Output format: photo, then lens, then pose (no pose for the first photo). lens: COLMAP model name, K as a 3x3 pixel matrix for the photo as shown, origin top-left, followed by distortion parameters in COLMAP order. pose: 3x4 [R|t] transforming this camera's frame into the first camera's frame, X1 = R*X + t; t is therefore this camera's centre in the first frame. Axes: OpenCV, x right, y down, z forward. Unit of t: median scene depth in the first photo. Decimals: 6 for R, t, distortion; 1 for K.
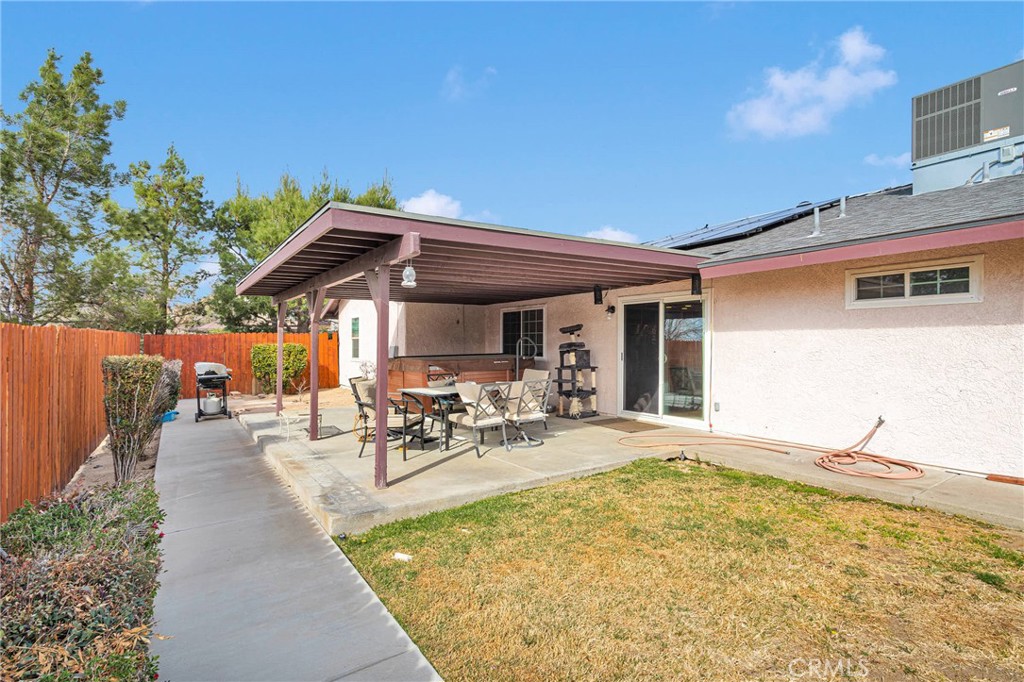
lens RADIAL K [[509.2, 0, 518.3], [0, 509.2, 342.5], [0, 0, 1]] dist [-0.001045, 0.000447]
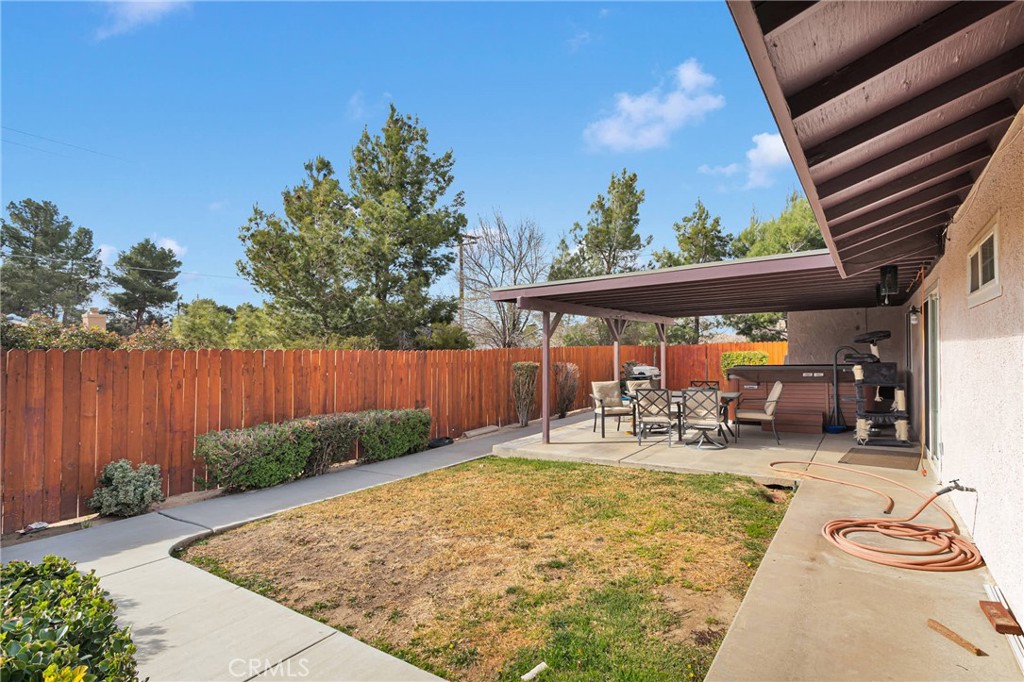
lens RADIAL K [[509.2, 0, 518.3], [0, 509.2, 342.5], [0, 0, 1]] dist [-0.001045, 0.000447]
pose [[0.359354, -0.017460, -0.933038, 1.007524], [0.013621, 0.999817, -0.013463, -0.021862], [0.933102, -0.007871, 0.359526, 0.244552]]
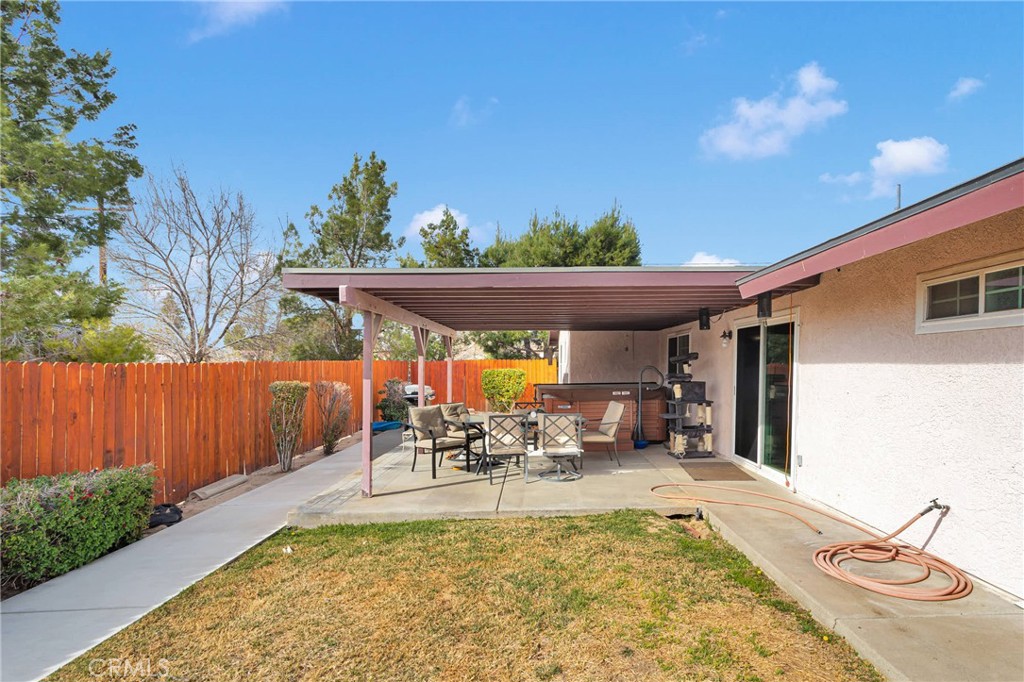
lens RADIAL K [[515.3, 0, 552.4], [0, 515.3, 381.6], [0, 0, 1]] dist [0.000385, 0.002617]
pose [[0.845643, 0.021328, -0.533323, 0.586648], [-0.002464, 0.999347, 0.036059, -0.025709], [0.533743, -0.029179, 0.845143, 0.166859]]
